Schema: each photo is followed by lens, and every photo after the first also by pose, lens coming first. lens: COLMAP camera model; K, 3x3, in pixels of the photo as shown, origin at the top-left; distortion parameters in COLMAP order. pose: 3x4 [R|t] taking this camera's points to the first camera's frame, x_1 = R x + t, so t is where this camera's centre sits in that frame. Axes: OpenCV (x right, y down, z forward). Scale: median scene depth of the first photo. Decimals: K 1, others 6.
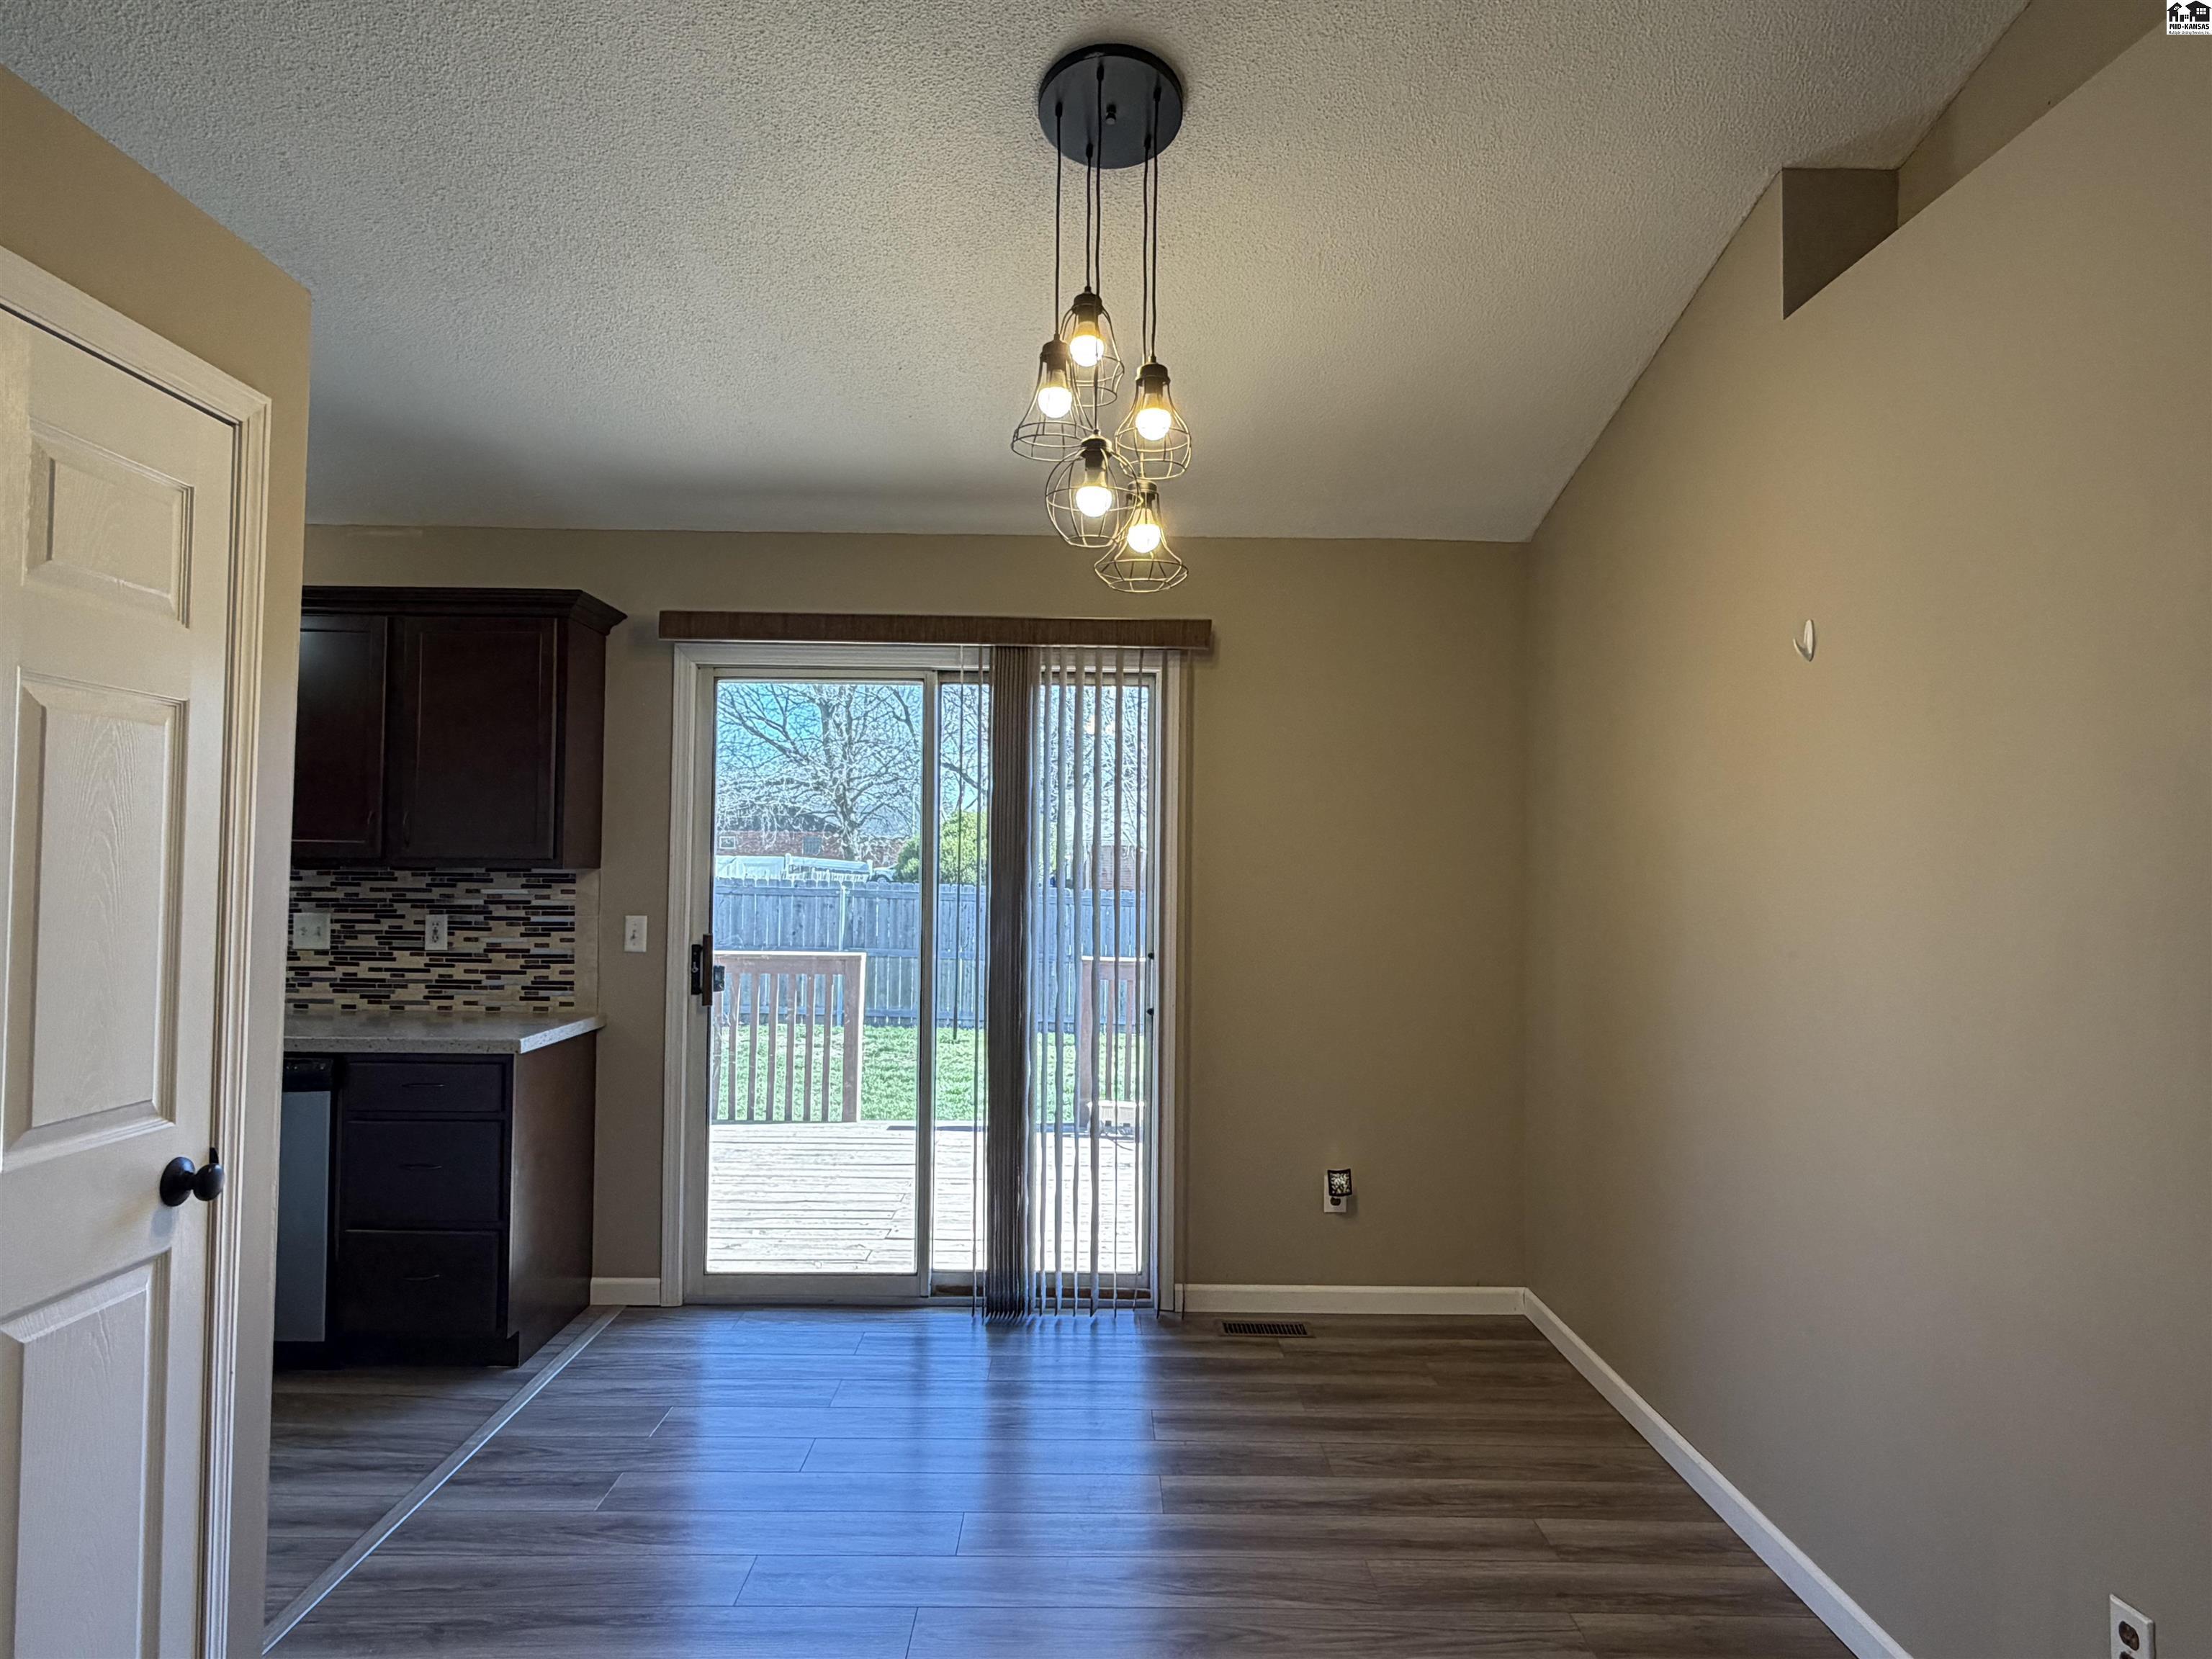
lens RADIAL K [[1312.7, 0, 1116.7], [0, 1312.7, 843.4], [0, 0, 1]] dist [-0.001388, 0.002978]
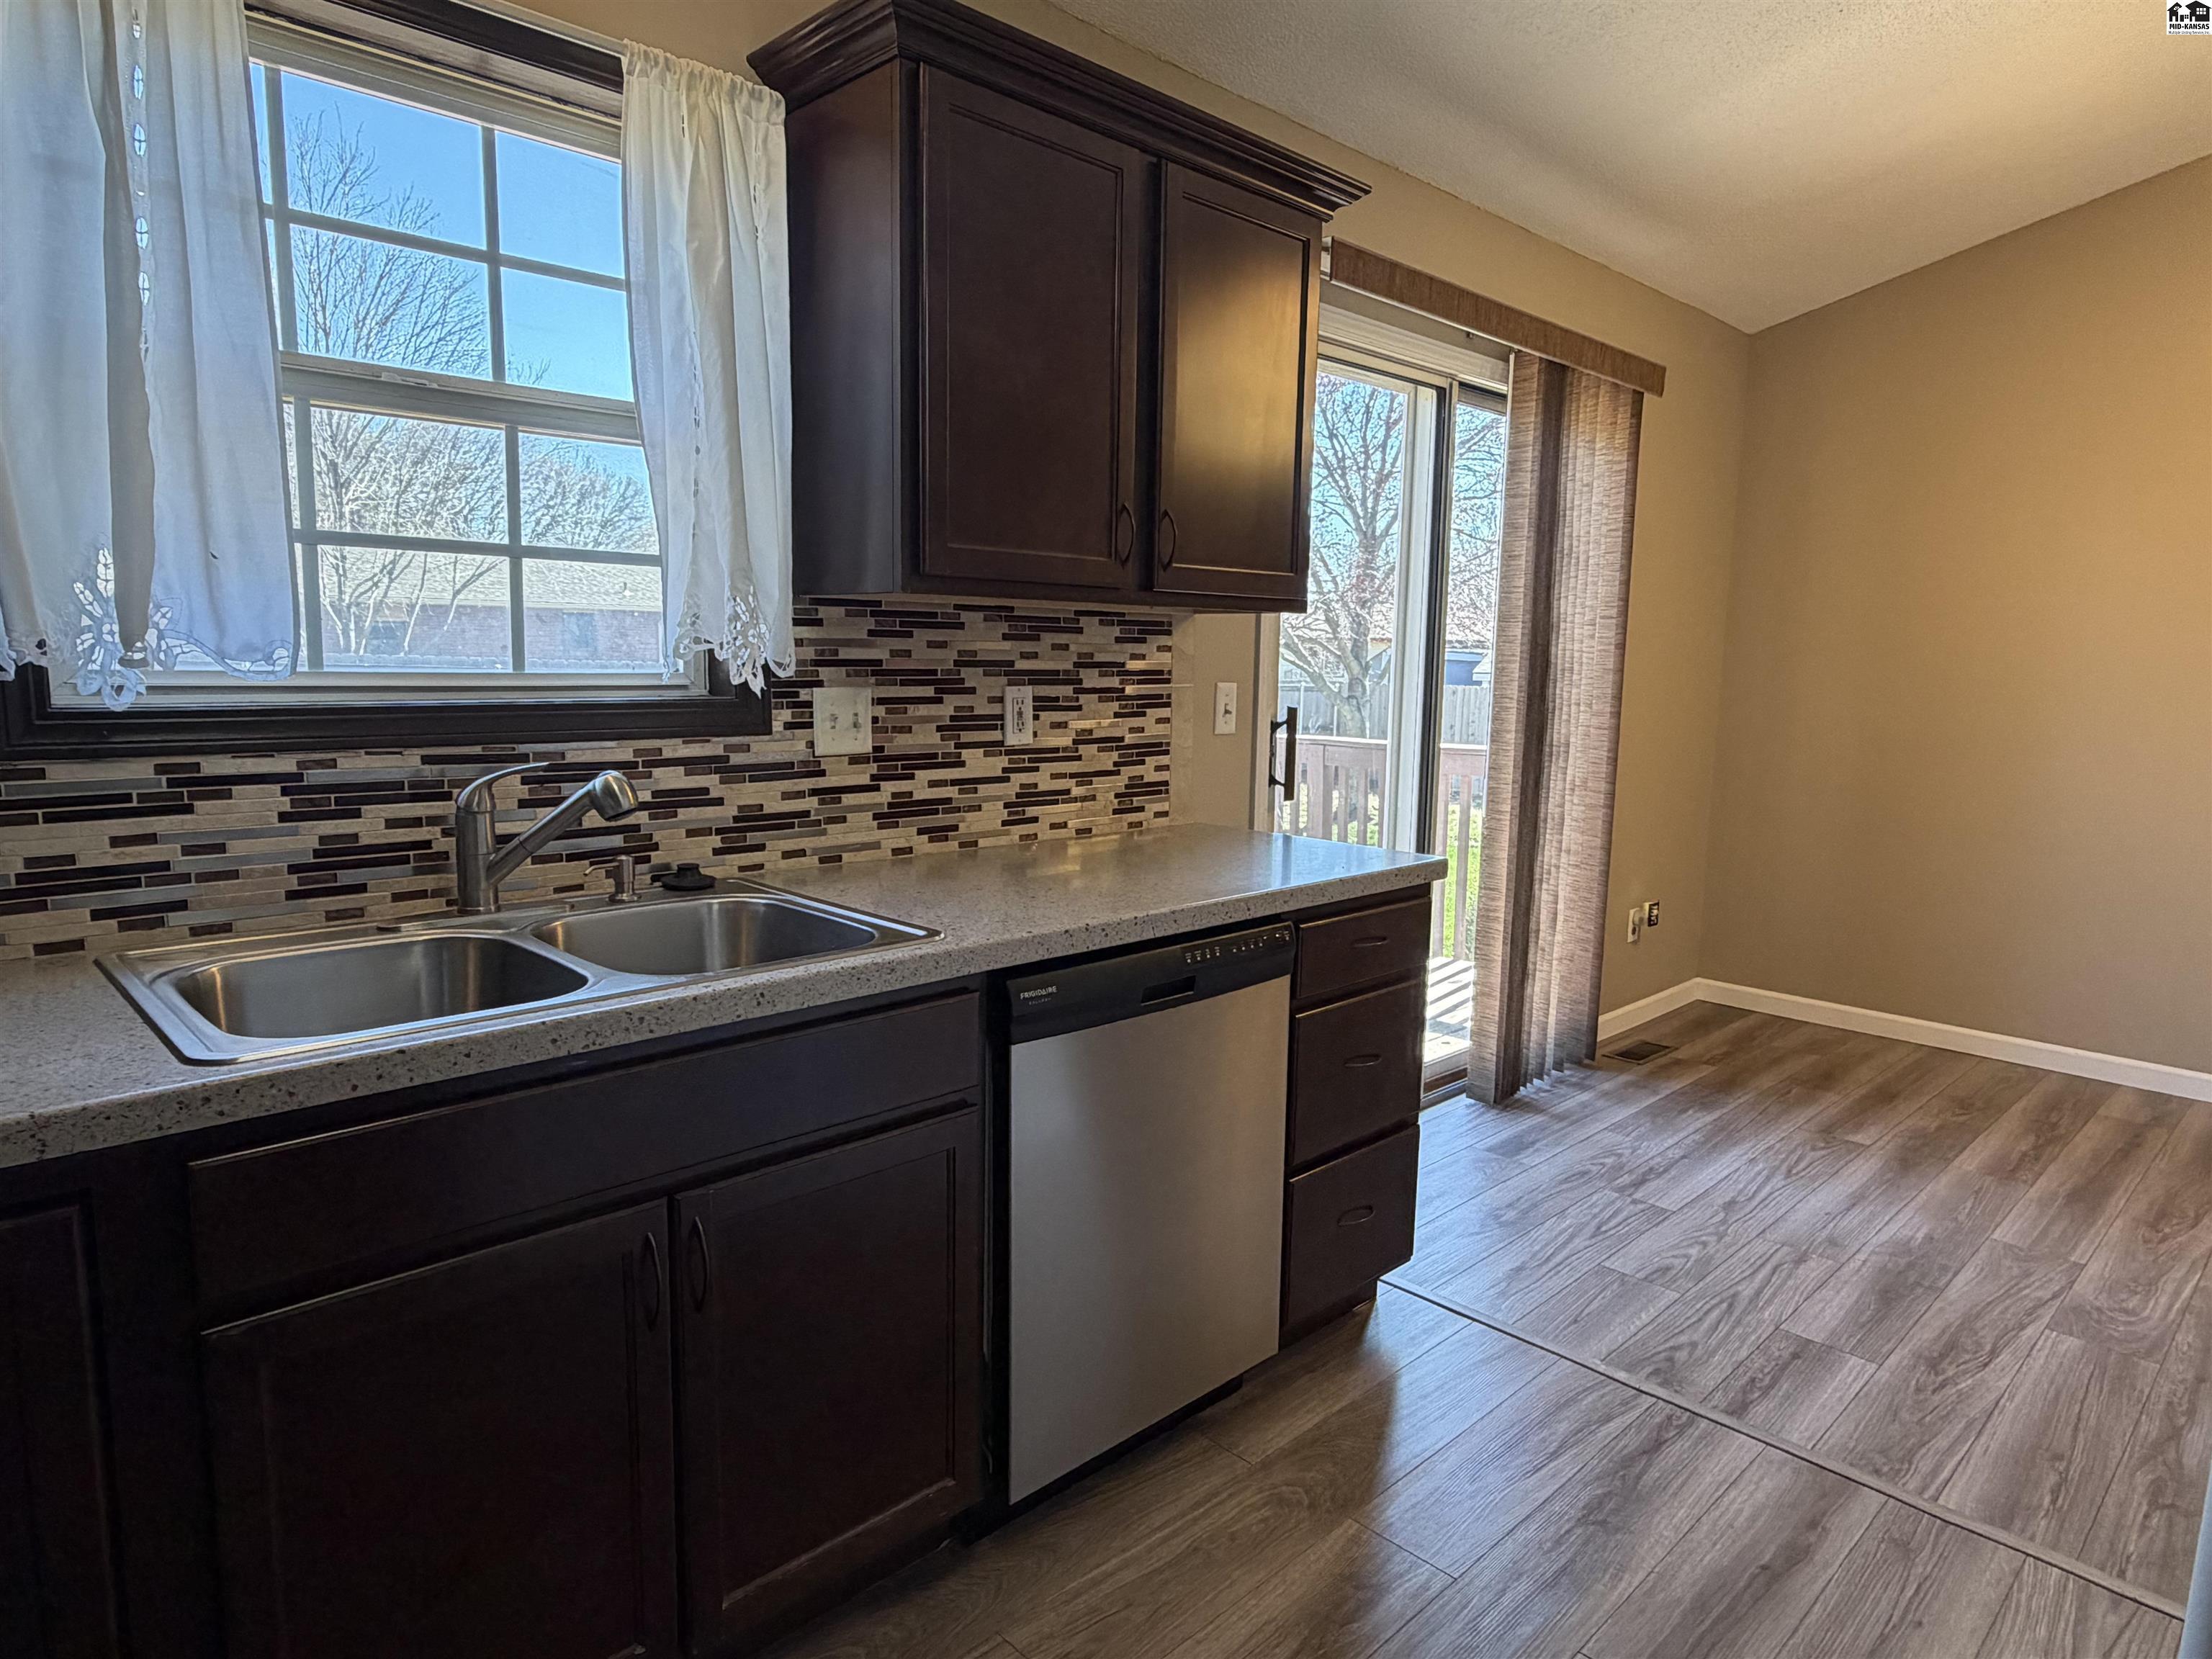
lens RADIAL K [[1312.7, 0, 1112.3], [0, 1312.7, 828.4], [0, 0, 1]] dist [-0.001388, 0.002978]
pose [[0.724190, -0.092593, 0.683356, -0.906141], [-0.027295, 0.986320, 0.162569, 0.019308], [-0.689060, -0.136383, 0.711756, 0.530978]]
